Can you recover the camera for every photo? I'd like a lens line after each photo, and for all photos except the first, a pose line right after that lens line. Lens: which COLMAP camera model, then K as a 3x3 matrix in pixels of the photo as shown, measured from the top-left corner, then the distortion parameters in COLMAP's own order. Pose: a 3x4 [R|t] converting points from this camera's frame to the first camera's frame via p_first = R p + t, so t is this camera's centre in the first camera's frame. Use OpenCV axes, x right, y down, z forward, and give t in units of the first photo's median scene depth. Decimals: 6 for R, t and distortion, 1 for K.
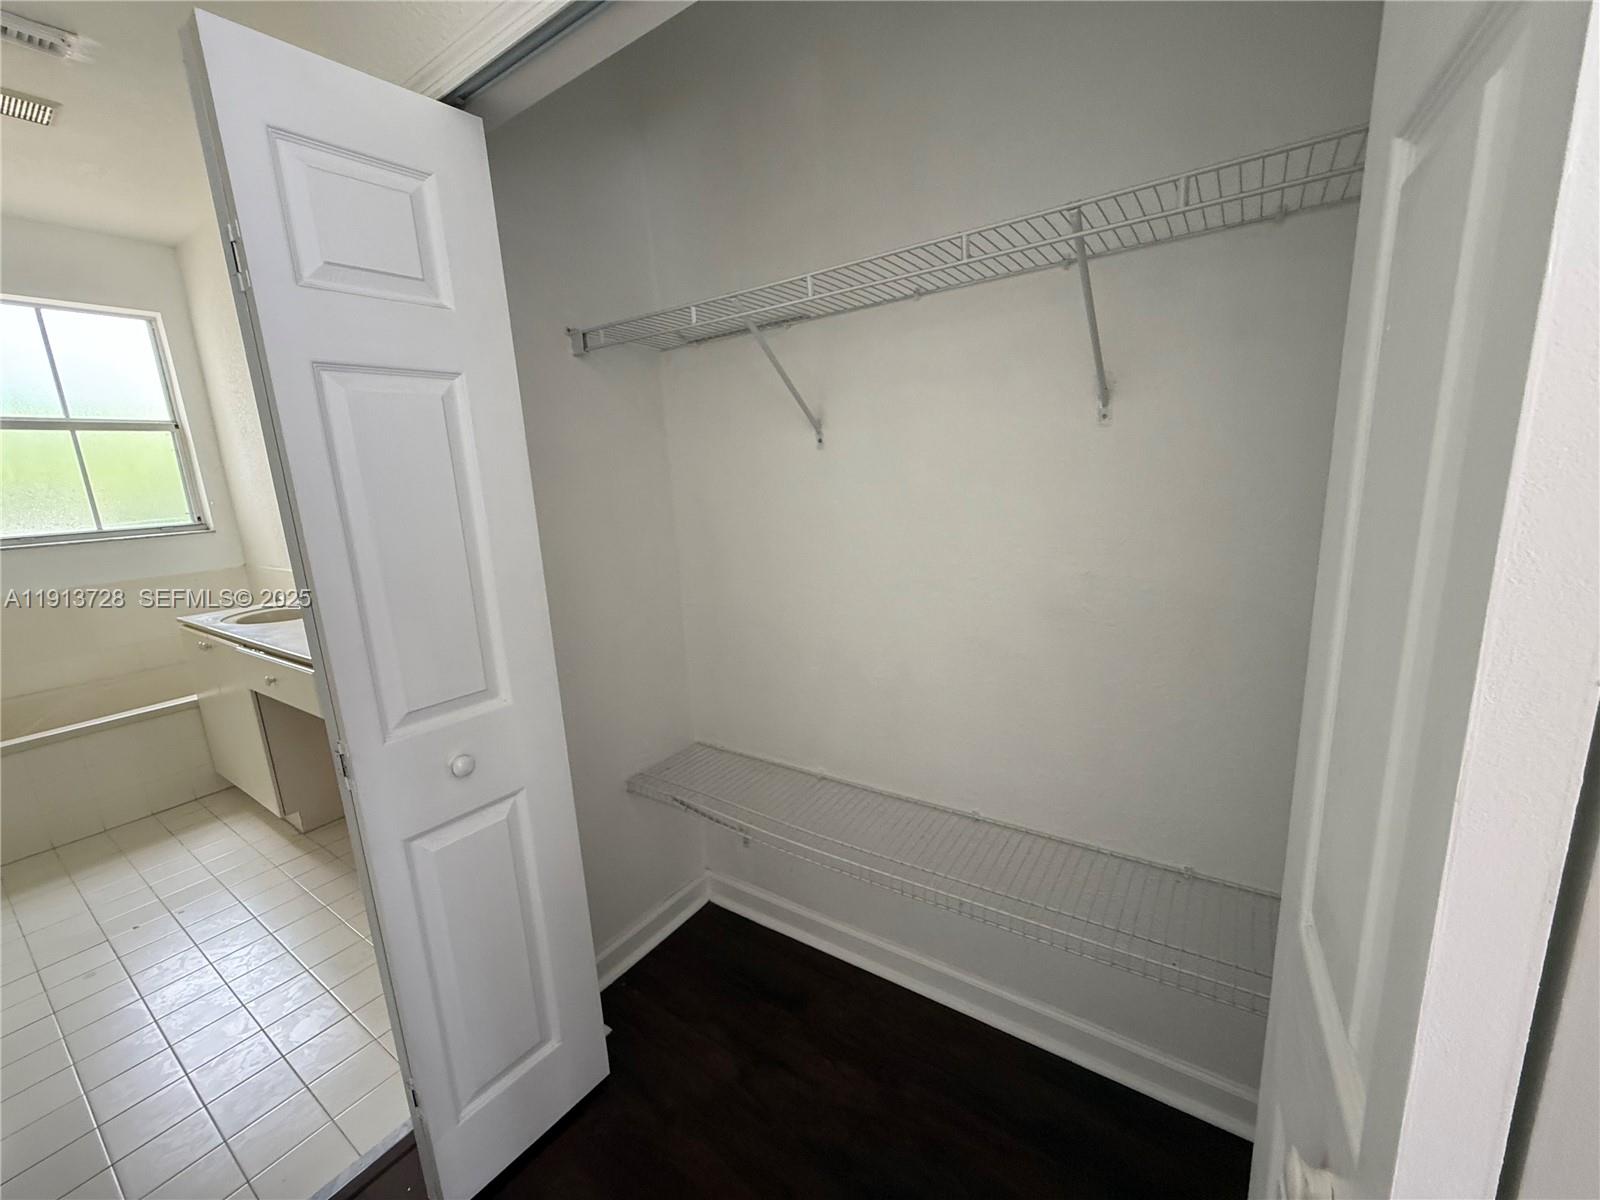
lens RADIAL K [[639.9, 0, 799.3], [0, 639.9, 603.1], [0, 0, 1]] dist [0.001056, 0.000304]
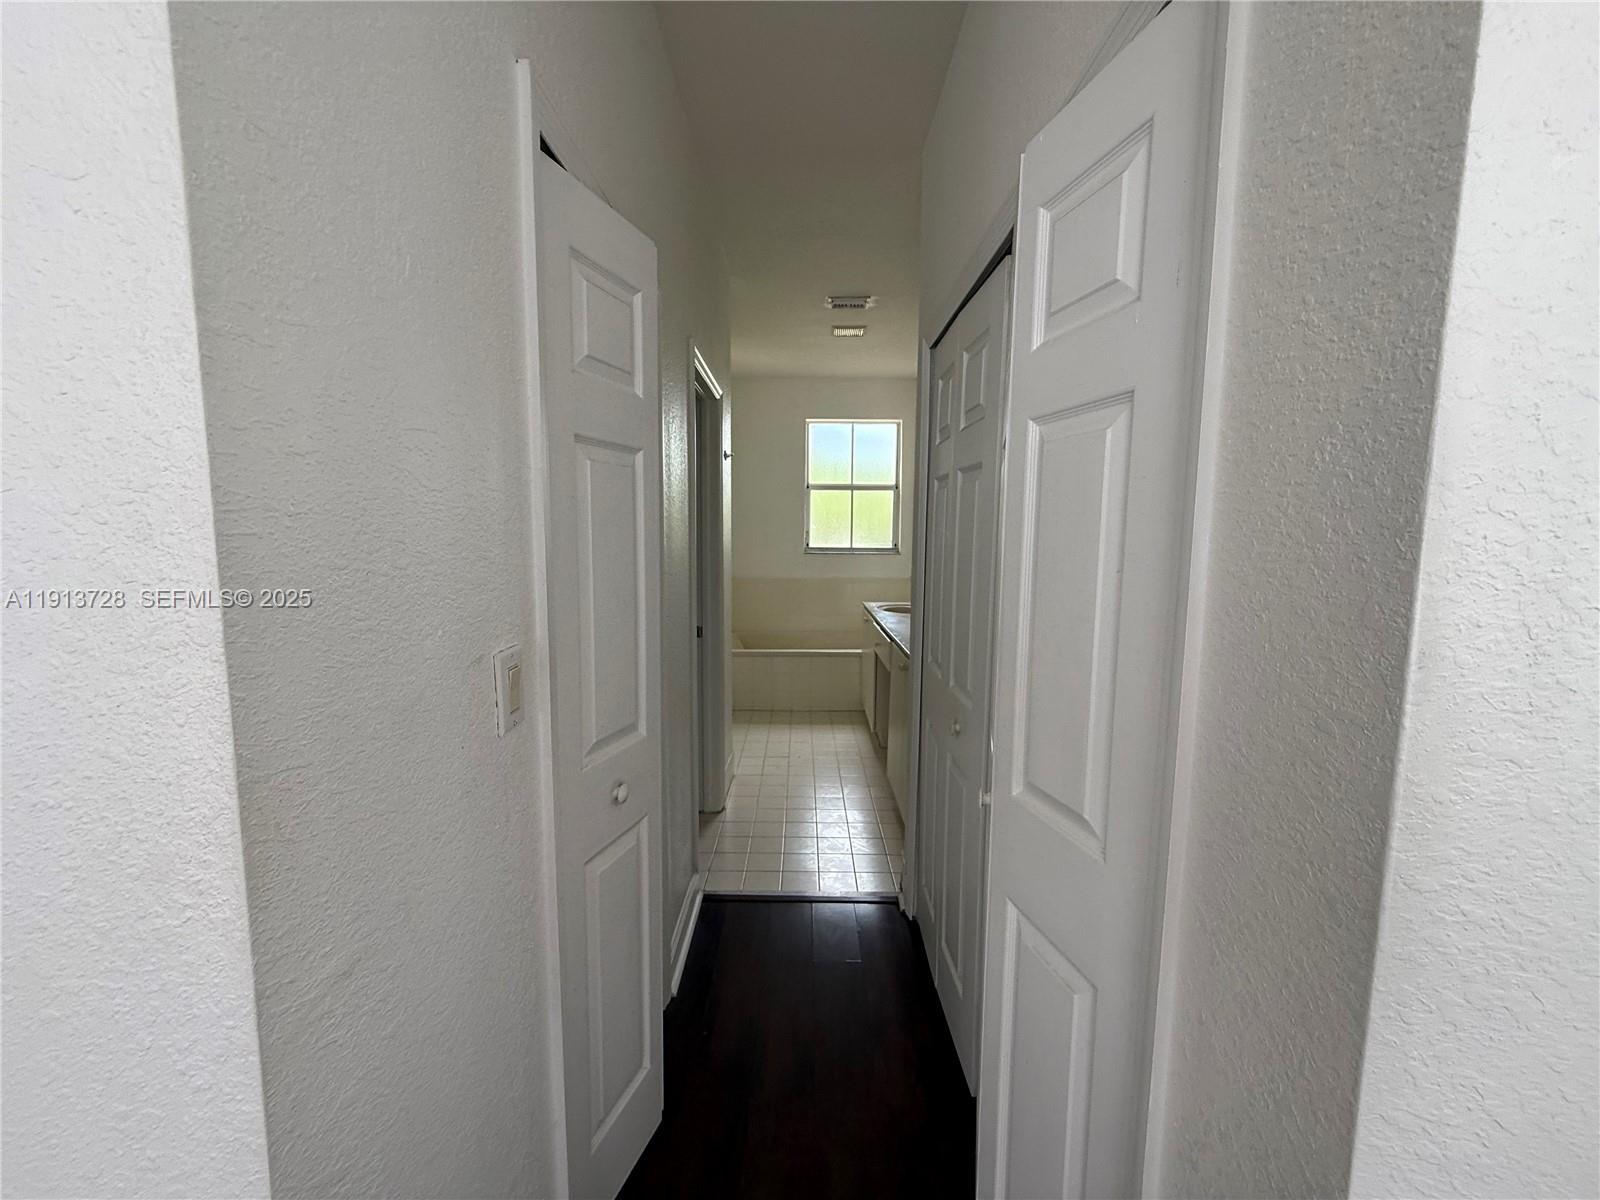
lens RADIAL K [[639.9, 0, 799.3], [0, 639.9, 603.1], [0, 0, 1]] dist [0.001056, 0.000304]
pose [[0.558297, 0.147977, -0.816338, 0.283564], [-0.200238, 0.978910, 0.040503, -0.008681], [0.805114, 0.140849, 0.576153, -0.095031]]
